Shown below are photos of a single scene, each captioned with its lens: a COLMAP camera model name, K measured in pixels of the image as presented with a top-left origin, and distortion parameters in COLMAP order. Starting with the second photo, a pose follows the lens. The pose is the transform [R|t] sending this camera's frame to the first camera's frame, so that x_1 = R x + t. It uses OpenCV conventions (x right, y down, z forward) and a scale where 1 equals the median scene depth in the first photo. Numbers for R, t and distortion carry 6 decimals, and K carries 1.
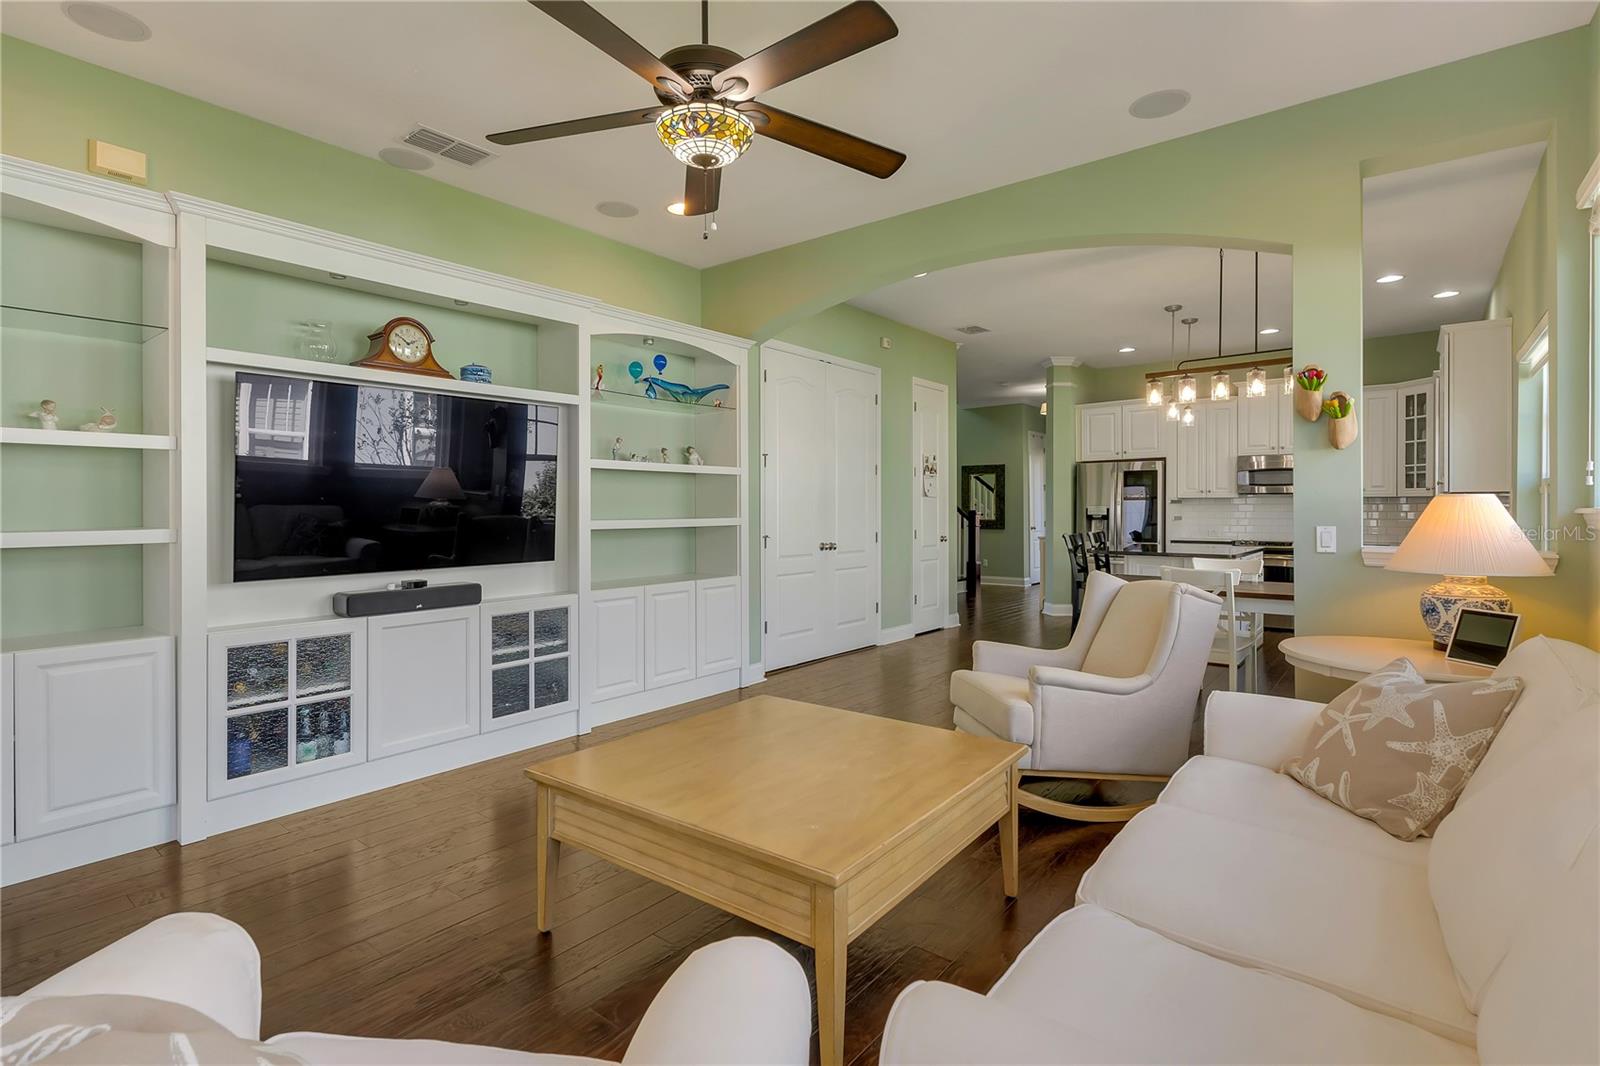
lens RADIAL K [[762.9, 0, 797.1], [0, 762.9, 519.9], [0, 0, 1]] dist [0.006077, 0.000370]
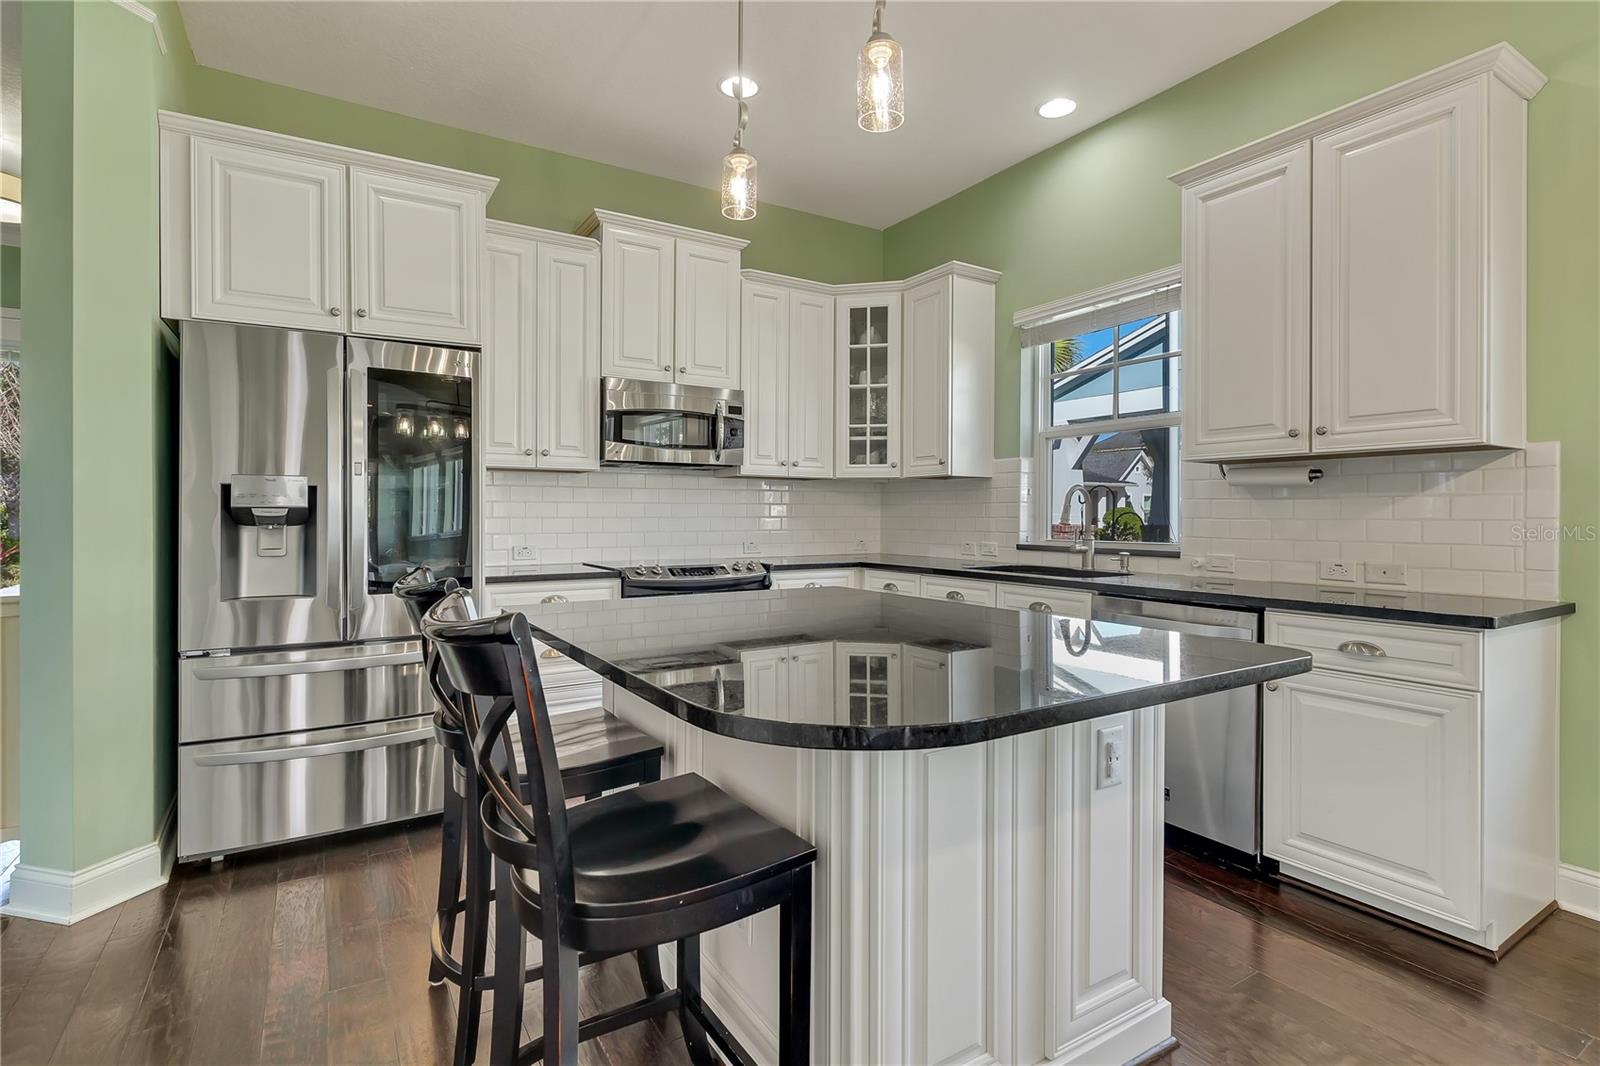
lens RADIAL K [[775.5, 0, 794.7], [0, 775.5, 519.6], [0, 0, 1]] dist [-0.003527, -0.000158]
pose [[0.349657, -0.010020, 0.936824, 0.199846], [0.008498, 0.999936, 0.007524, -0.002636], [-0.936839, 0.005331, 0.349720, 0.776259]]
